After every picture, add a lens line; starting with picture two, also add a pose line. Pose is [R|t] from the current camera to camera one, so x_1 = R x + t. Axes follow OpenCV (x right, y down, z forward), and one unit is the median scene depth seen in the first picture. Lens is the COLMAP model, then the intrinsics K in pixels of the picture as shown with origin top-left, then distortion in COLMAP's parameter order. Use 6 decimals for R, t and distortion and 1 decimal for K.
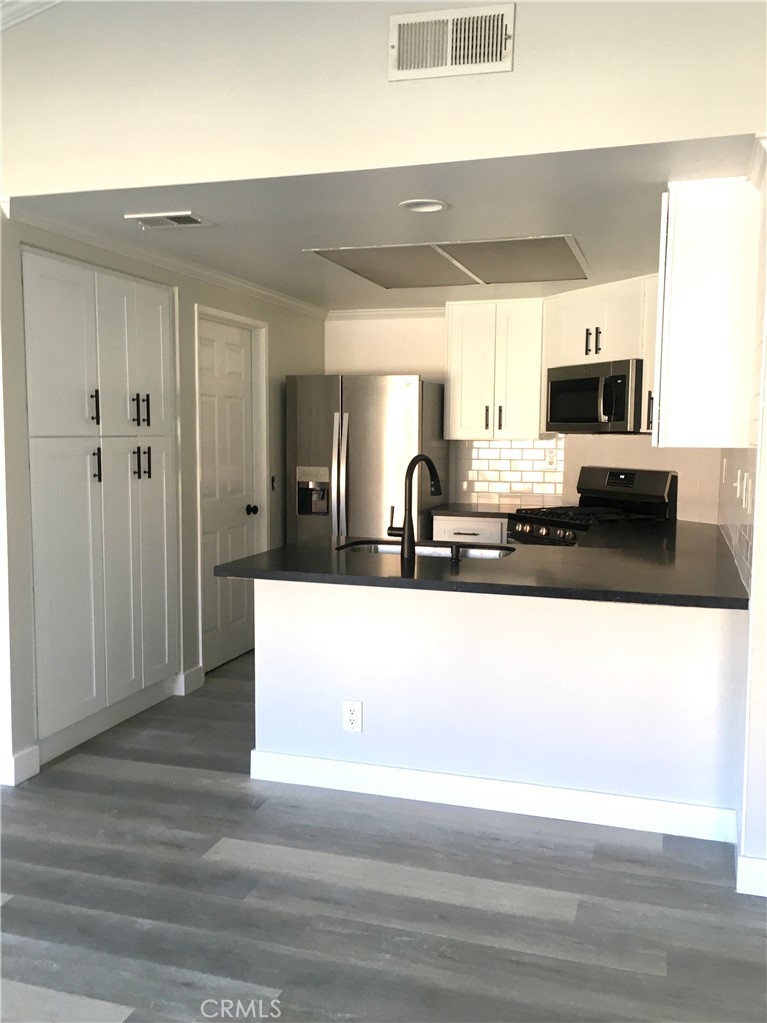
lens RADIAL K [[883.9, 0, 343.5], [0, 883.9, 508.7], [0, 0, 1]] dist [0.046033, -0.042417]
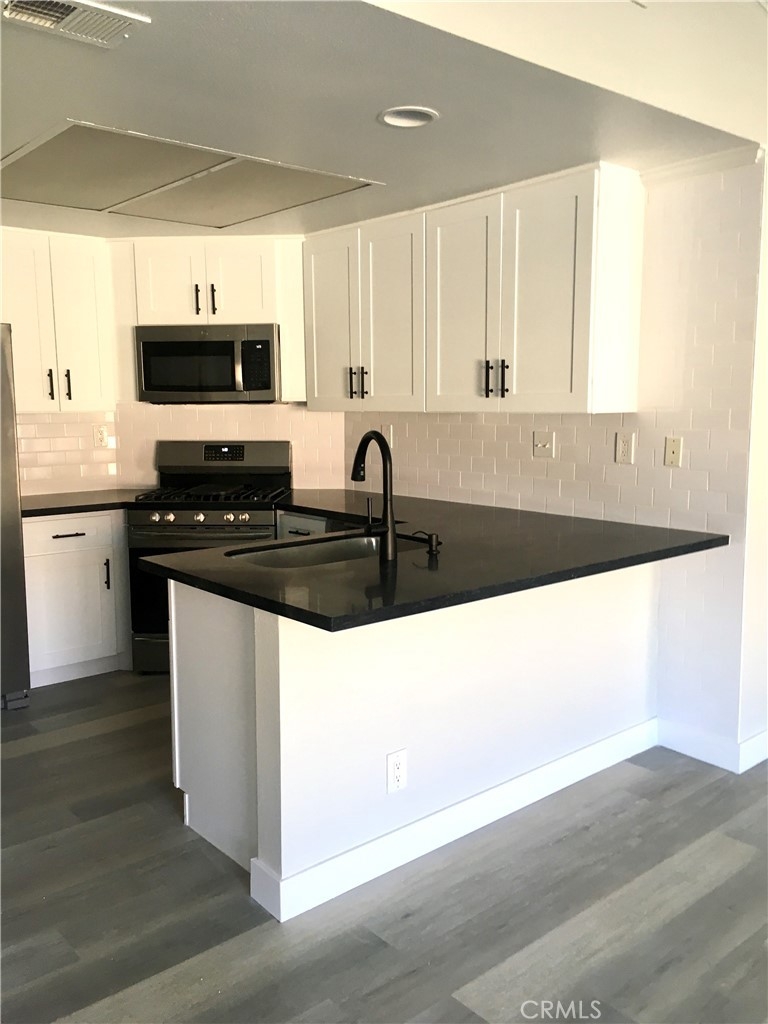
lens RADIAL K [[884.7, 0, 384.0], [0, 884.7, 514.0], [0, 0, 1]] dist [0.046033, -0.042417]
pose [[0.511673, -0.120592, 0.850675, -0.590431], [0.086571, 0.992298, 0.088598, -0.055153], [-0.854808, 0.028311, 0.518172, 0.564971]]
